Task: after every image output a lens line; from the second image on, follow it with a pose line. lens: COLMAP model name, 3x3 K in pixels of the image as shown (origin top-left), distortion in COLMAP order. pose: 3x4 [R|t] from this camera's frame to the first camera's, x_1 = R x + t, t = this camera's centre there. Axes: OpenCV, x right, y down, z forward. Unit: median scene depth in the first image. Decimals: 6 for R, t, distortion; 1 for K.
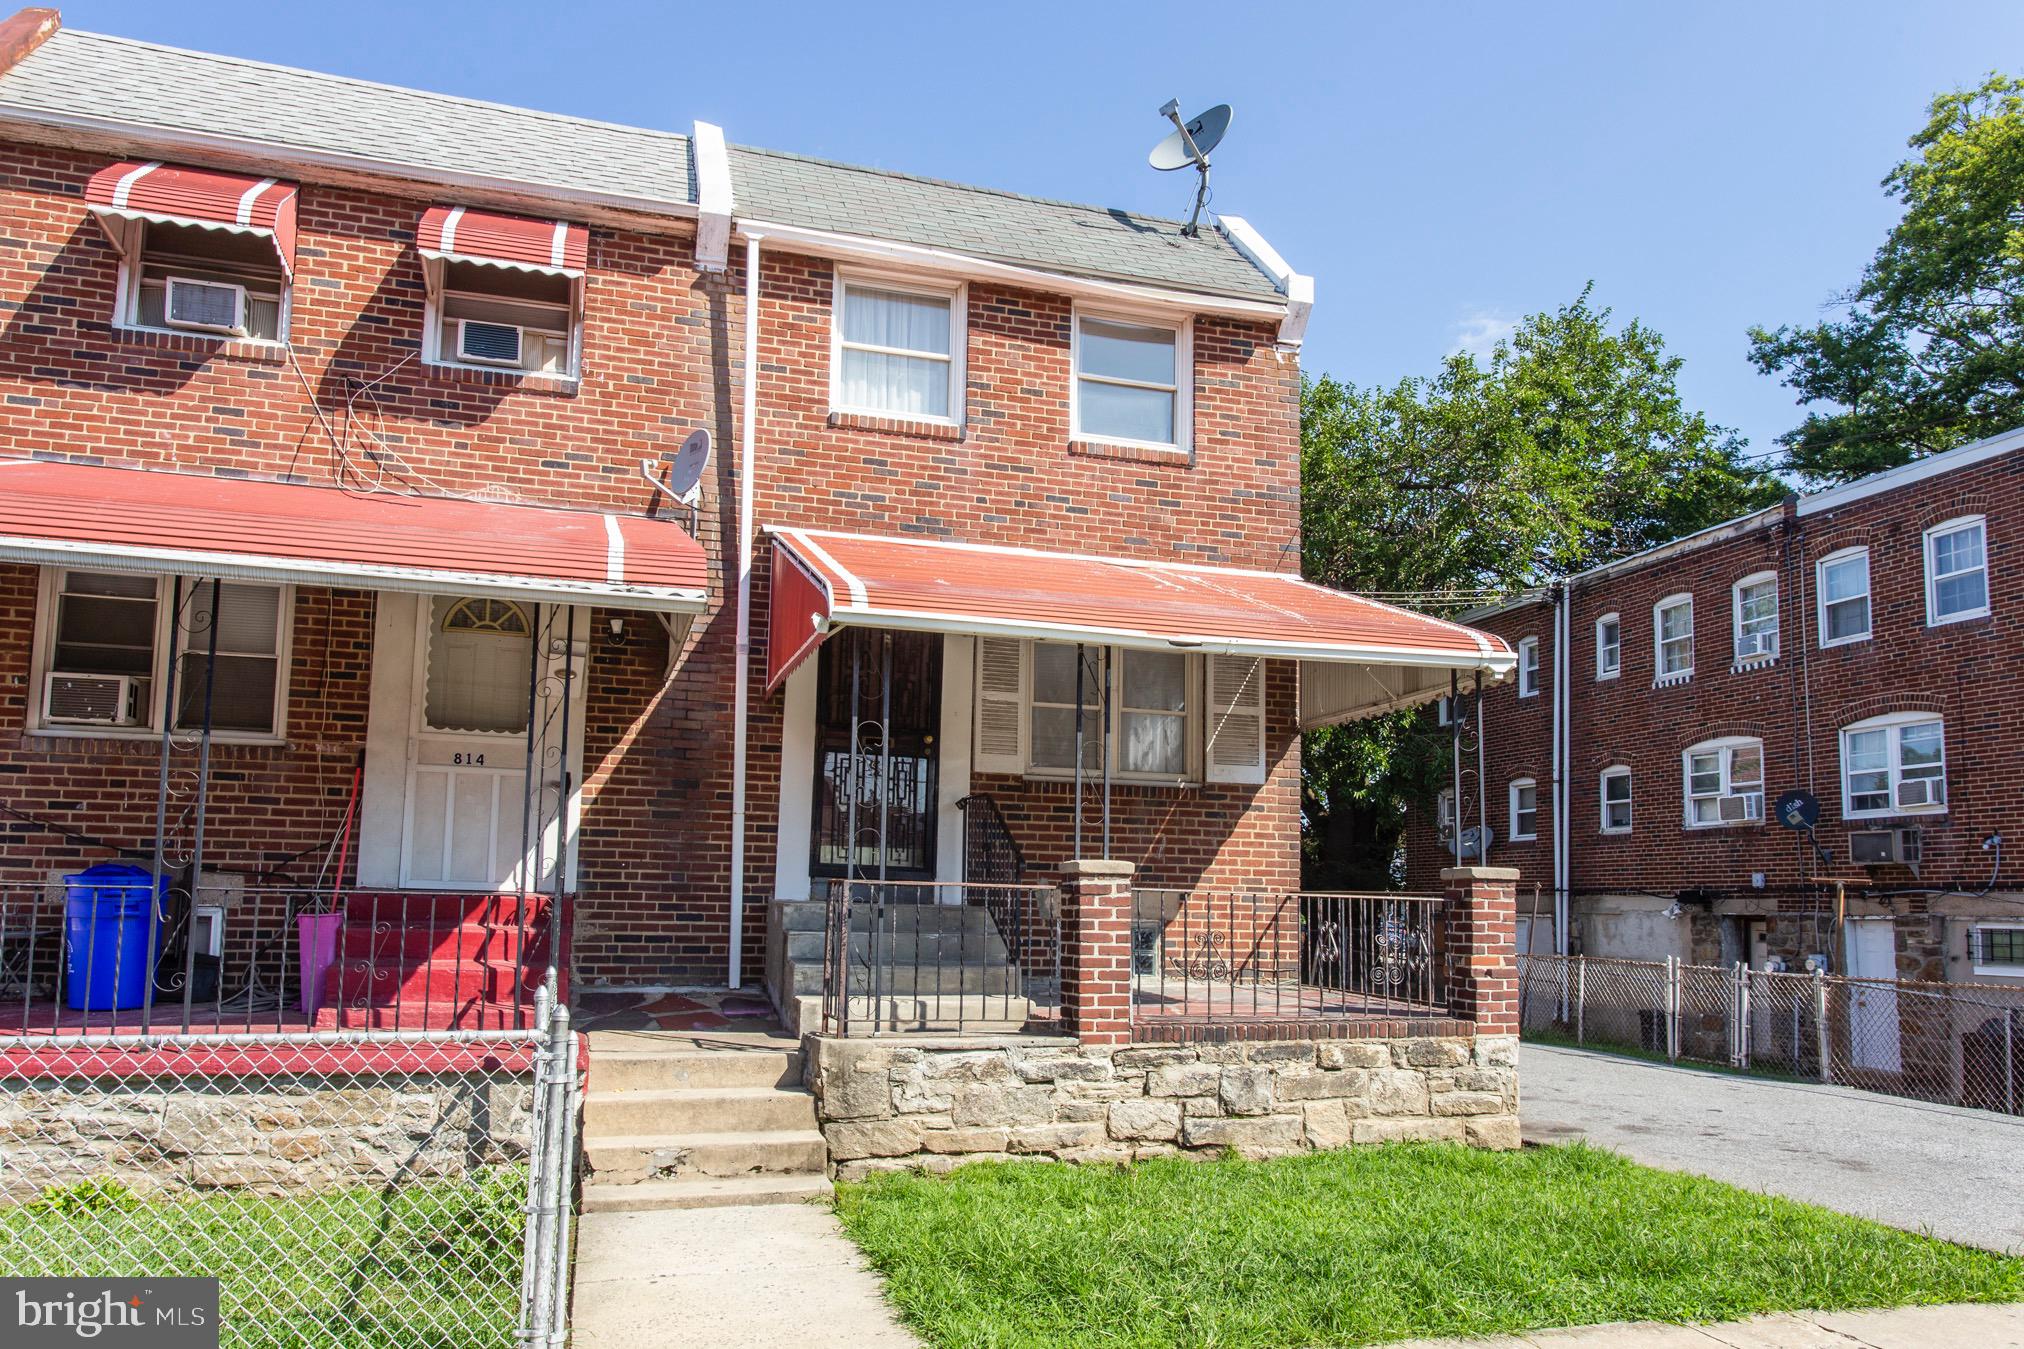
lens RADIAL K [[1416.0, 0, 1007.0], [0, 1416.0, 770.0], [0, 0, 1]] dist [-0.004048, 0.003084]
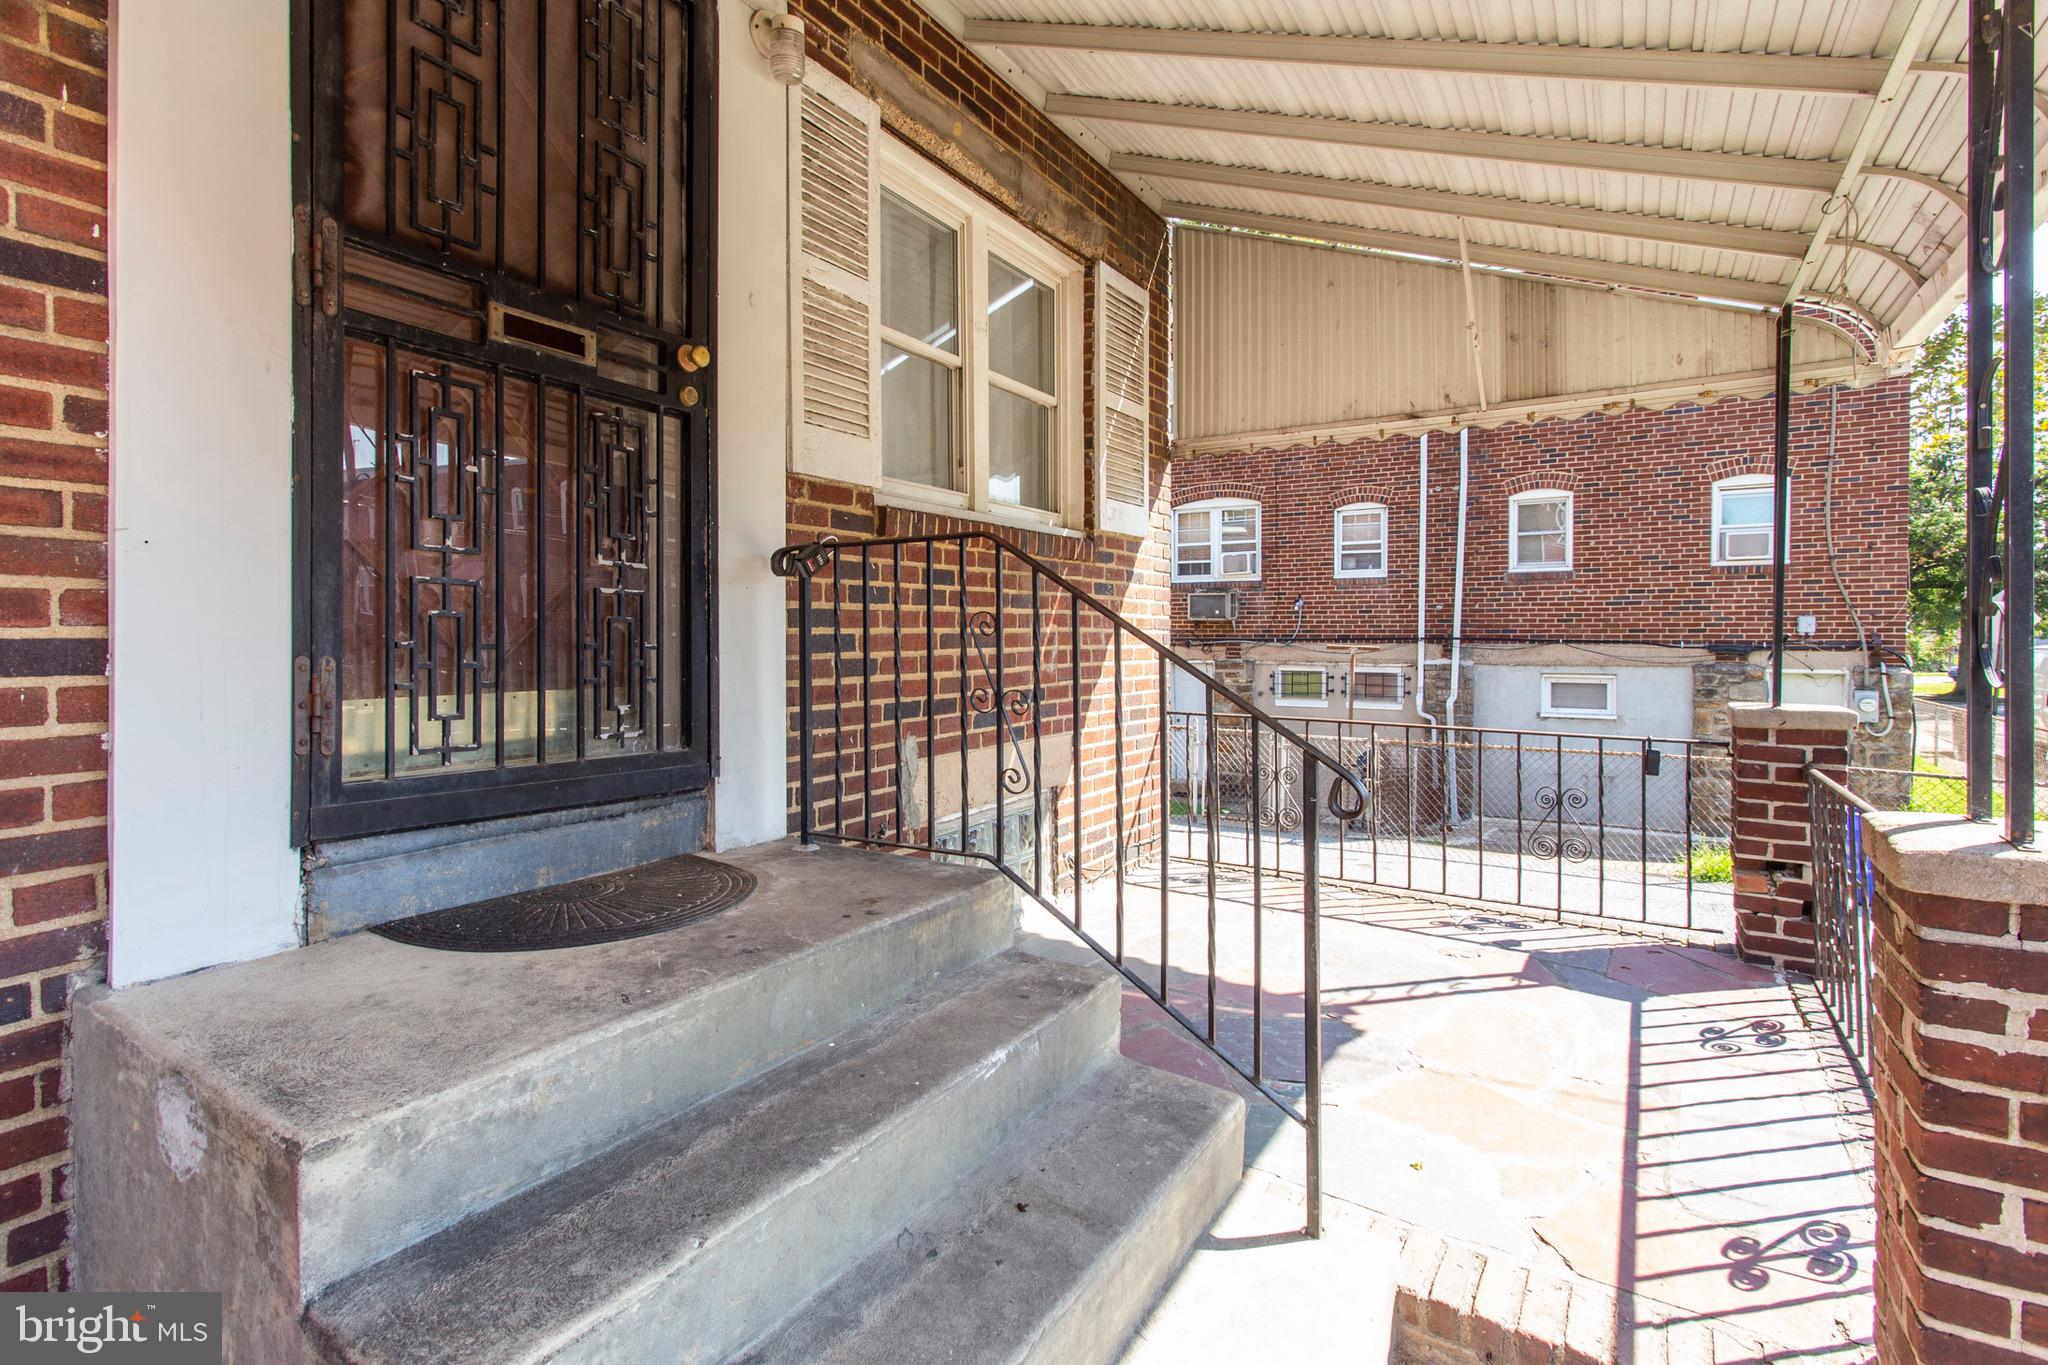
lens RADIAL K [[987.3, 0, 1000.9], [0, 987.3, 646.5], [0, 0, 1]] dist [0.005454, 0.000692]
pose [[0.756643, -0.029072, 0.653181, -0.161469], [-0.049410, 0.993612, 0.101461, 0.018866], [-0.651958, -0.109043, 0.750373, 0.817797]]
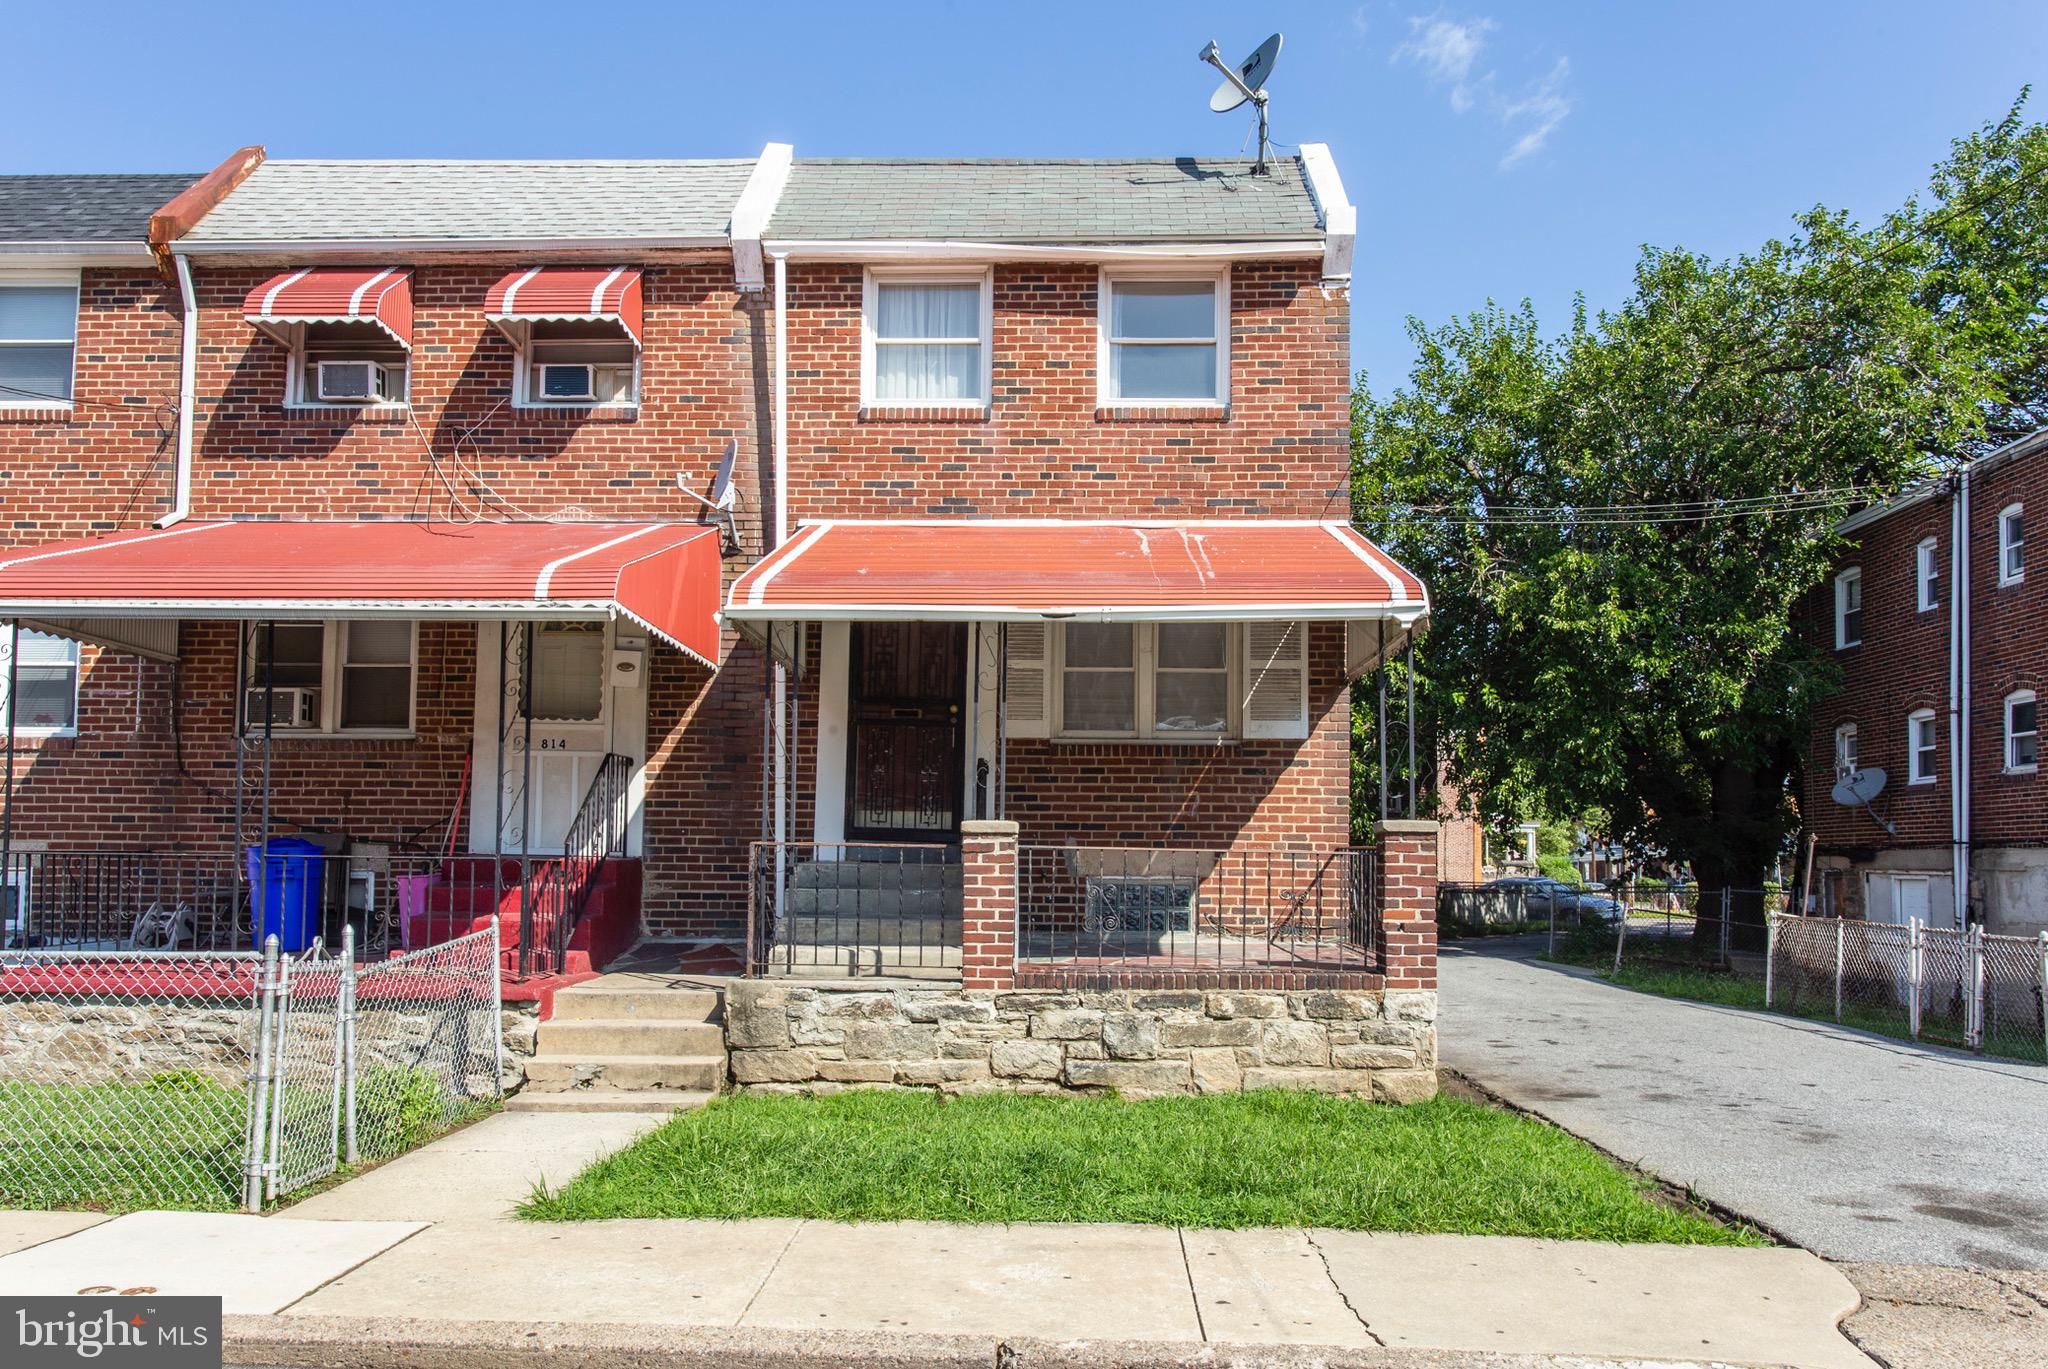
lens RADIAL K [[1552.0, 0, 1024.4], [0, 1552.0, 775.1], [0, 0, 1]] dist [0.002682, 0.000352]
pose [[0.947063, -0.027824, -0.319841, 0.386514], [0.038630, 0.998875, 0.027489, -0.002078], [0.318716, -0.038389, 0.947072, -0.093252]]
